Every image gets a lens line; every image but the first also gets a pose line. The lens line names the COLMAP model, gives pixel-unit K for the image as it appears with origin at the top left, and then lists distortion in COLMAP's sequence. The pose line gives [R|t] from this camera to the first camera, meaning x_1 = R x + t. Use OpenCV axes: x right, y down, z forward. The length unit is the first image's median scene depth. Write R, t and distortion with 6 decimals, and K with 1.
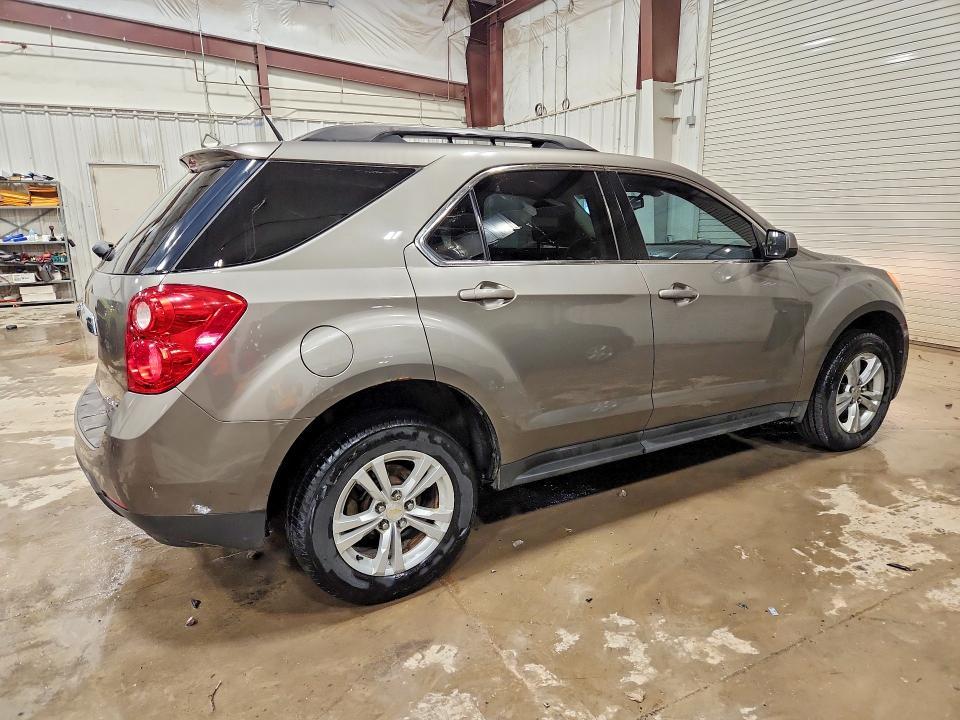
lens RADIAL K [[641.1, 0, 480.0], [0, 641.1, 360.0], [0, 0, 1]] dist [0.077682, -0.065305]
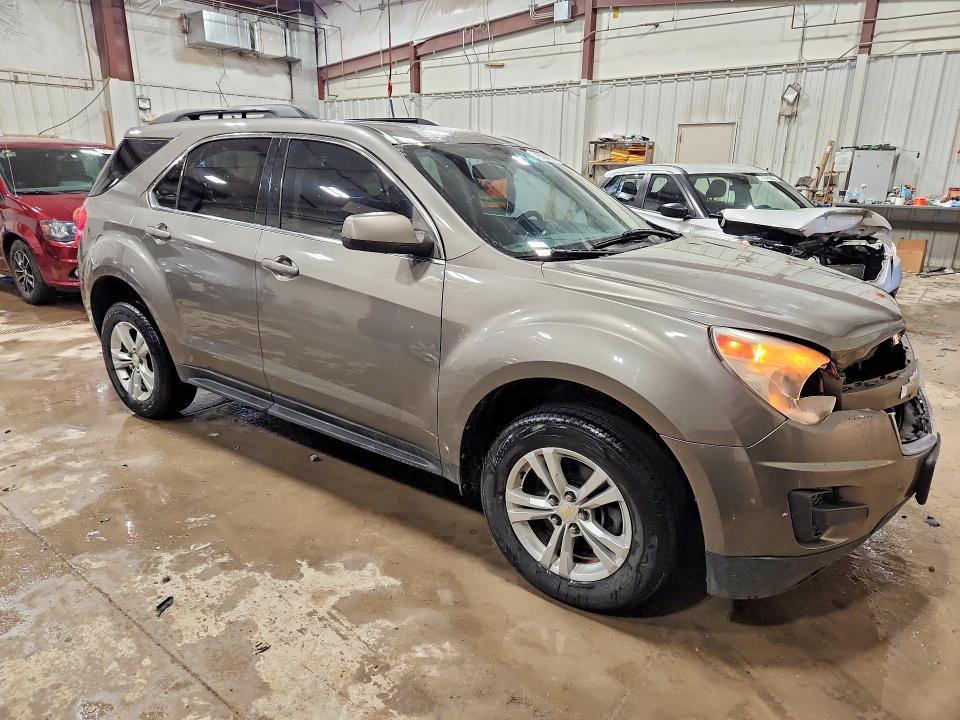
lens RADIAL K [[641.1, 0, 480.0], [0, 641.1, 360.0], [0, 0, 1]] dist [0.077682, -0.065305]
pose [[0.395746, 0.283195, -0.873605, 1.184896], [-0.222245, 0.952524, 0.208100, -0.216384], [0.891063, 0.111800, 0.439896, 0.766218]]
